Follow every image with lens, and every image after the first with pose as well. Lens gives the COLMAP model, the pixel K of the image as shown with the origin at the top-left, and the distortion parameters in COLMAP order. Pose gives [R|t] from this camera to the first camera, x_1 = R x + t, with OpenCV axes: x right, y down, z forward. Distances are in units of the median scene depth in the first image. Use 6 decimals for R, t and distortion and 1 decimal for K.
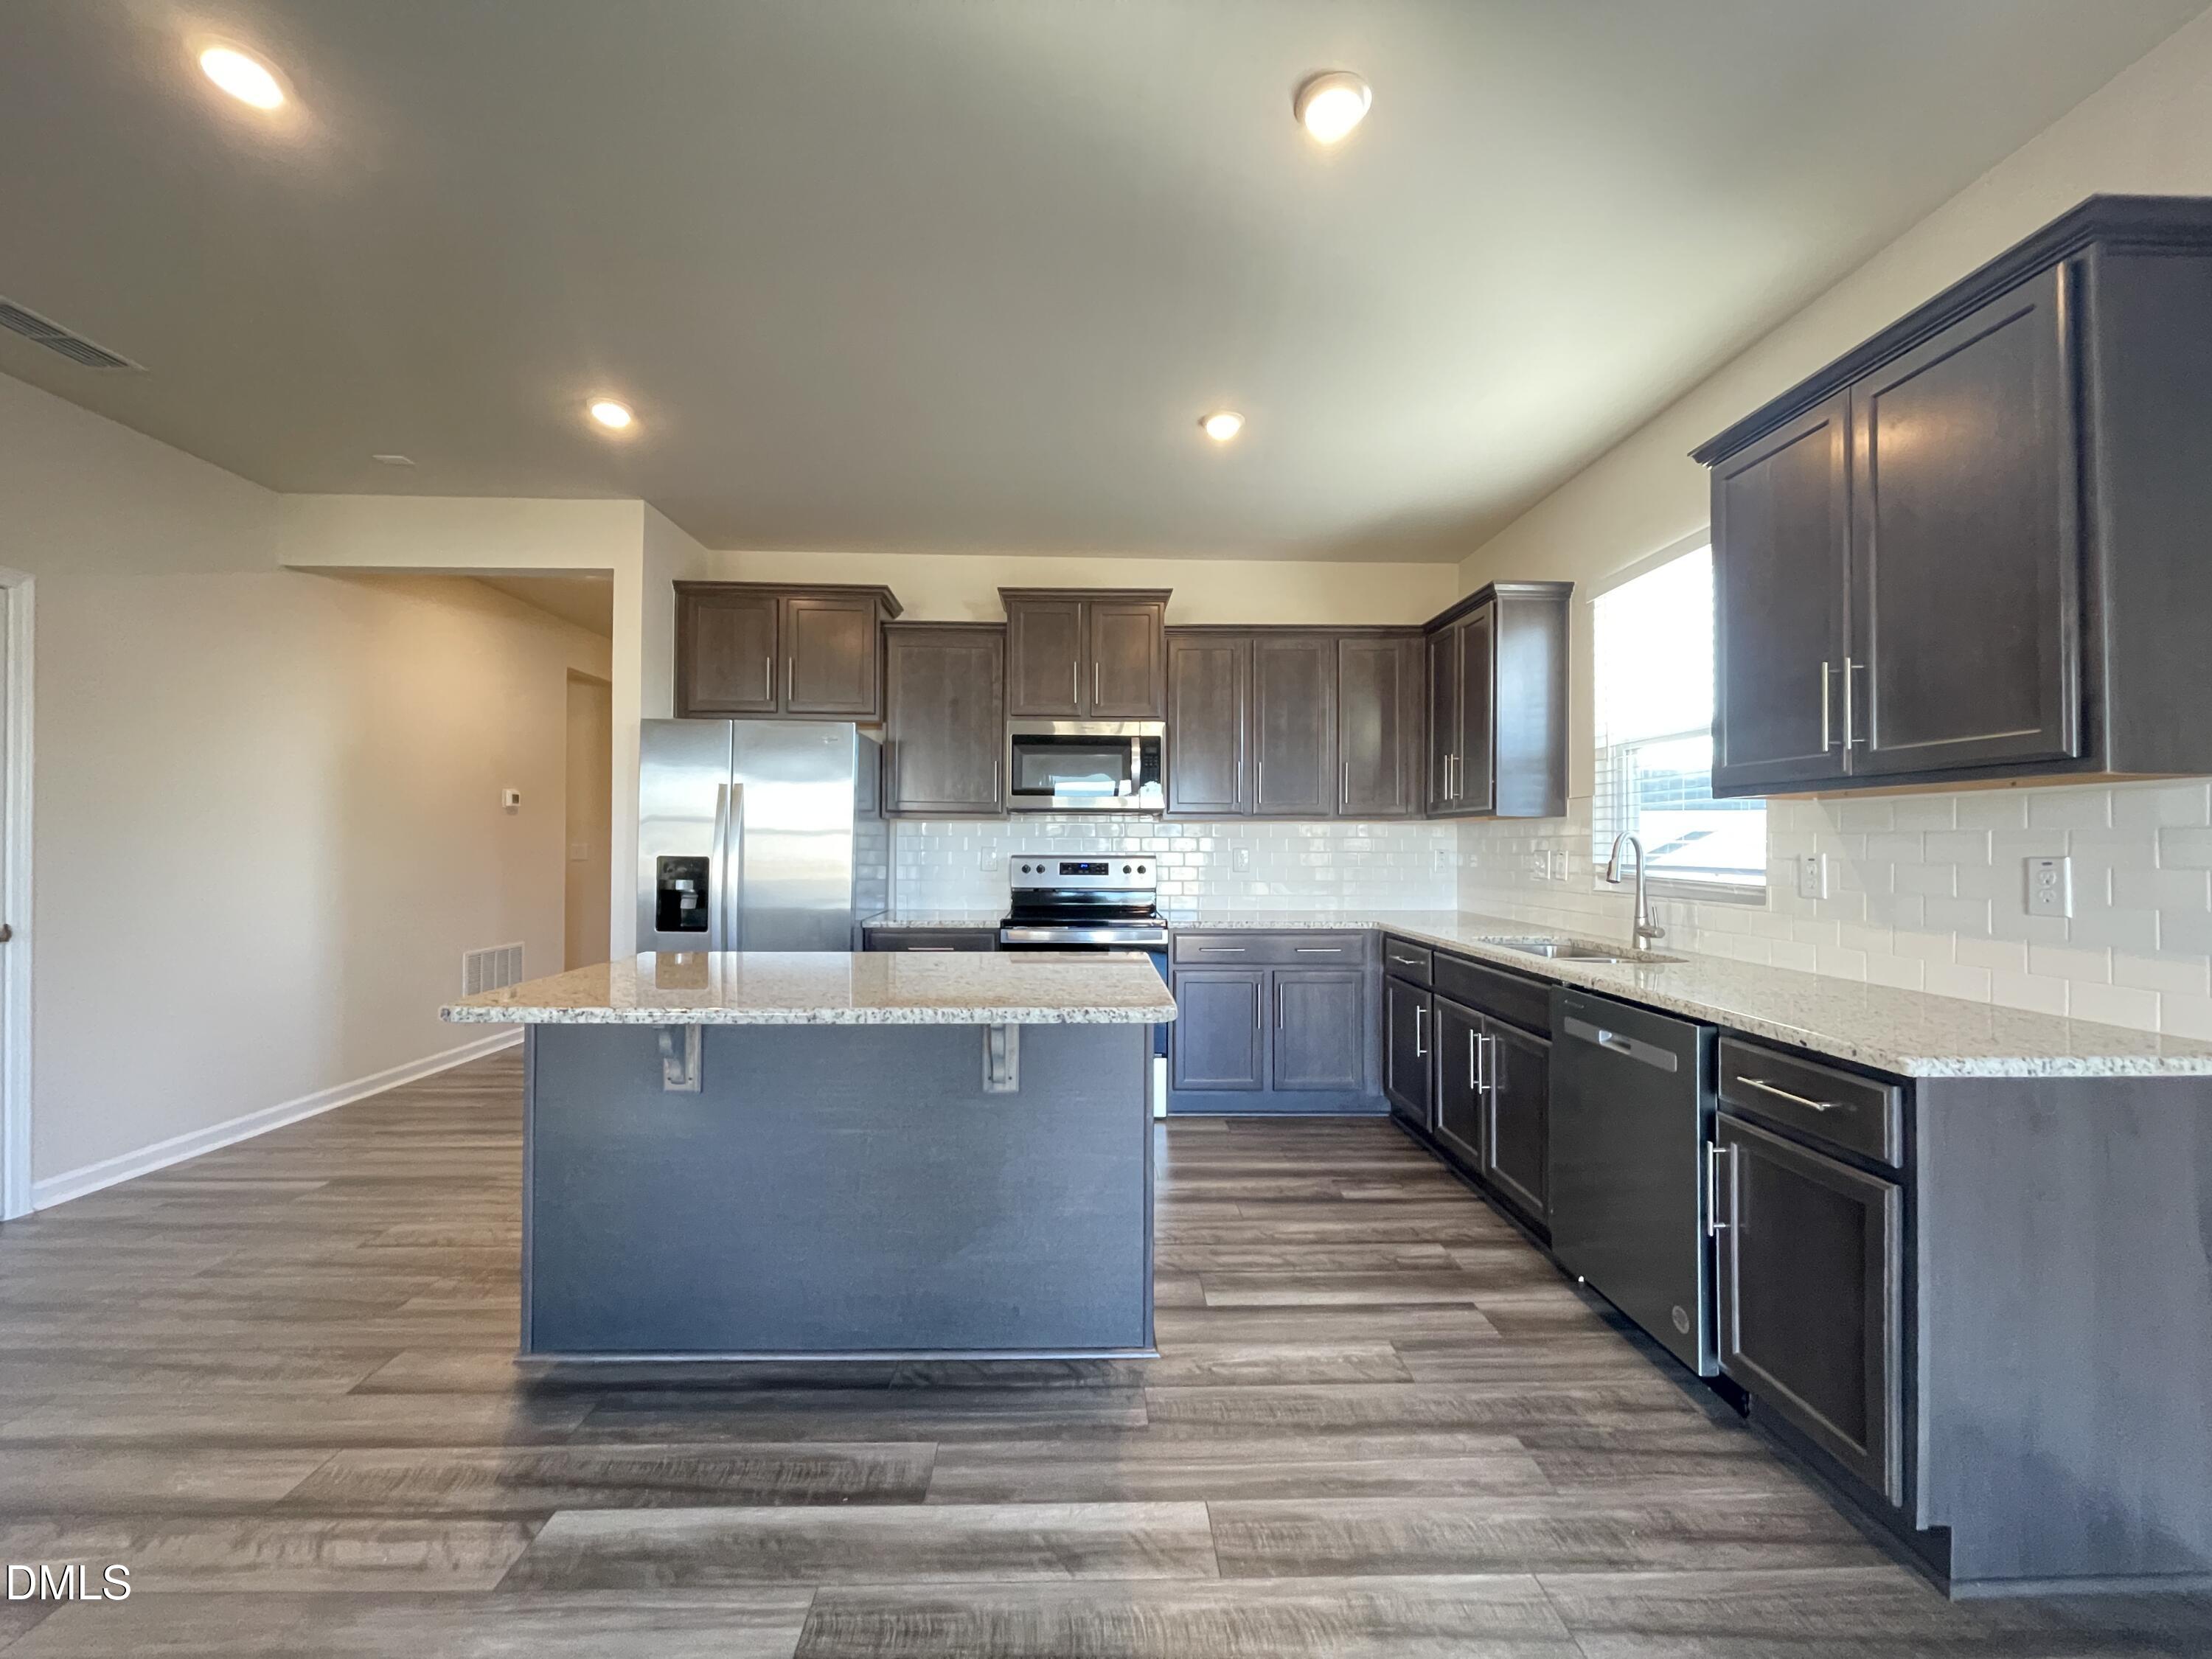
lens RADIAL K [[894.9, 0, 1113.1], [0, 894.9, 833.1], [0, 0, 1]] dist [-0.001289, 0.000096]
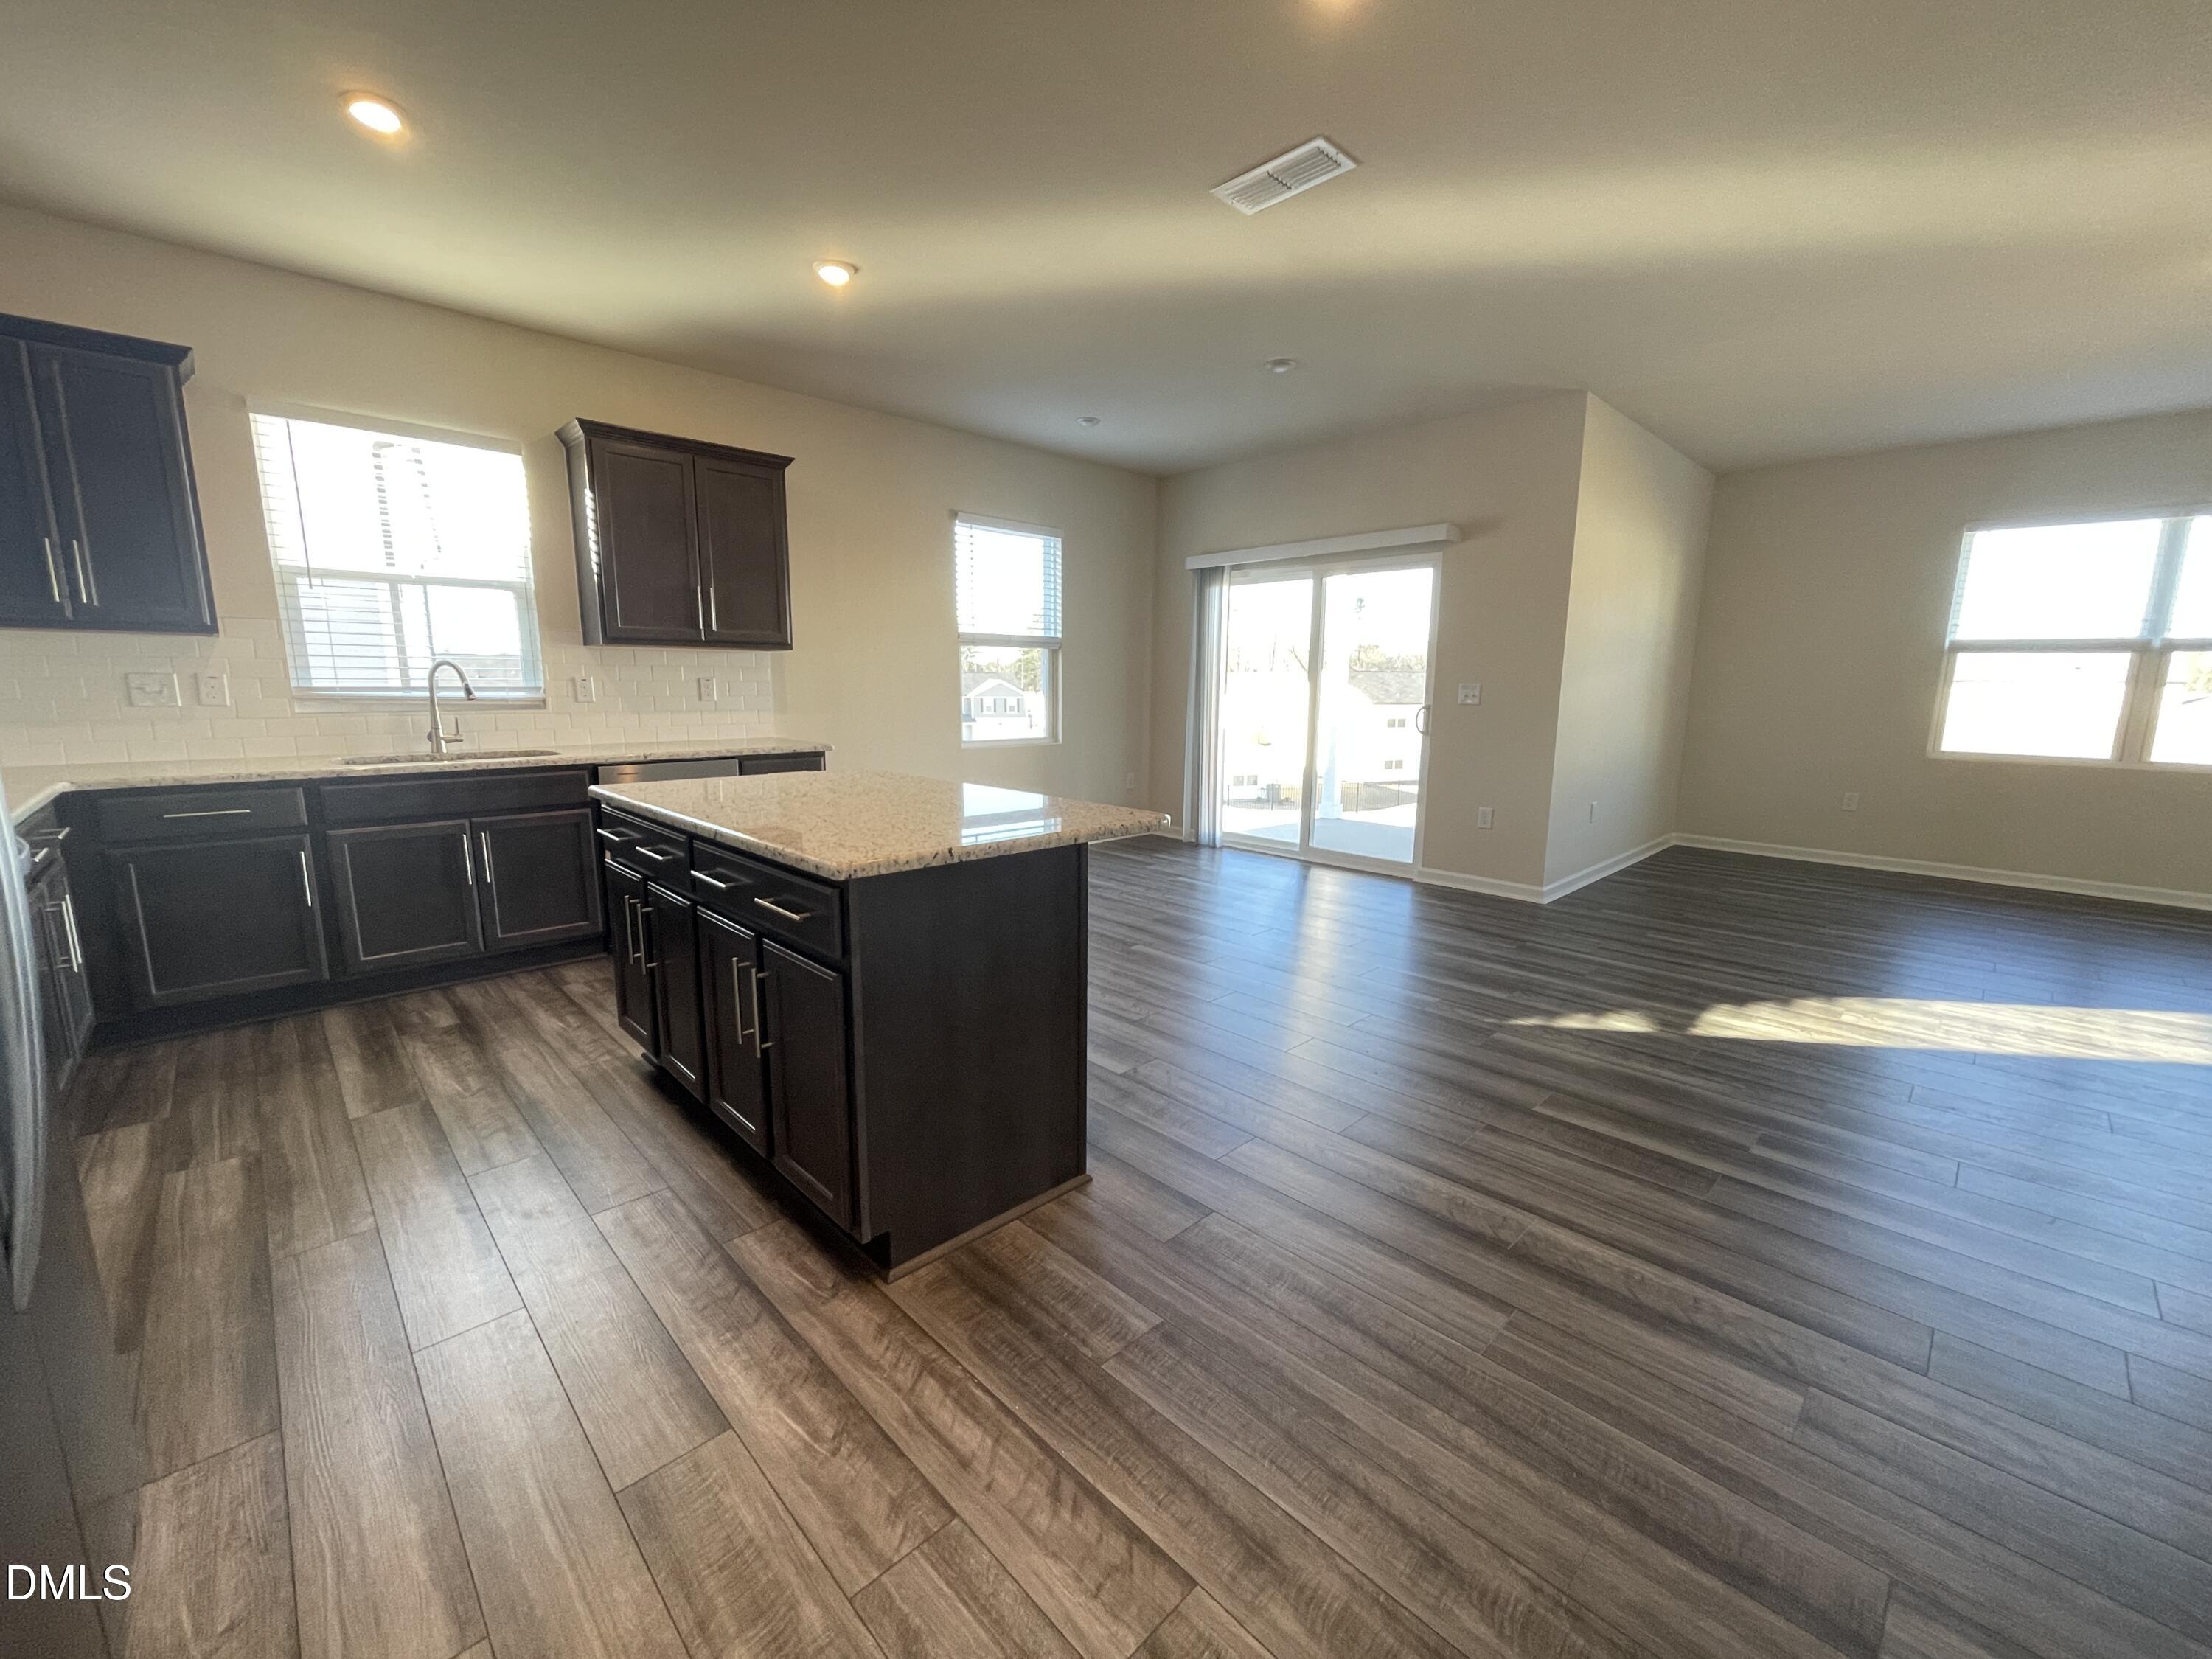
lens RADIAL K [[894.9, 0, 1108.4], [0, 894.9, 828.4], [0, 0, 1]] dist [-0.001289, 0.000096]
pose [[-0.683643, -0.131795, 0.717817, -1.011191], [-0.025812, 0.987310, 0.156692, 0.013256], [-0.729360, 0.088593, -0.678370, 1.214665]]
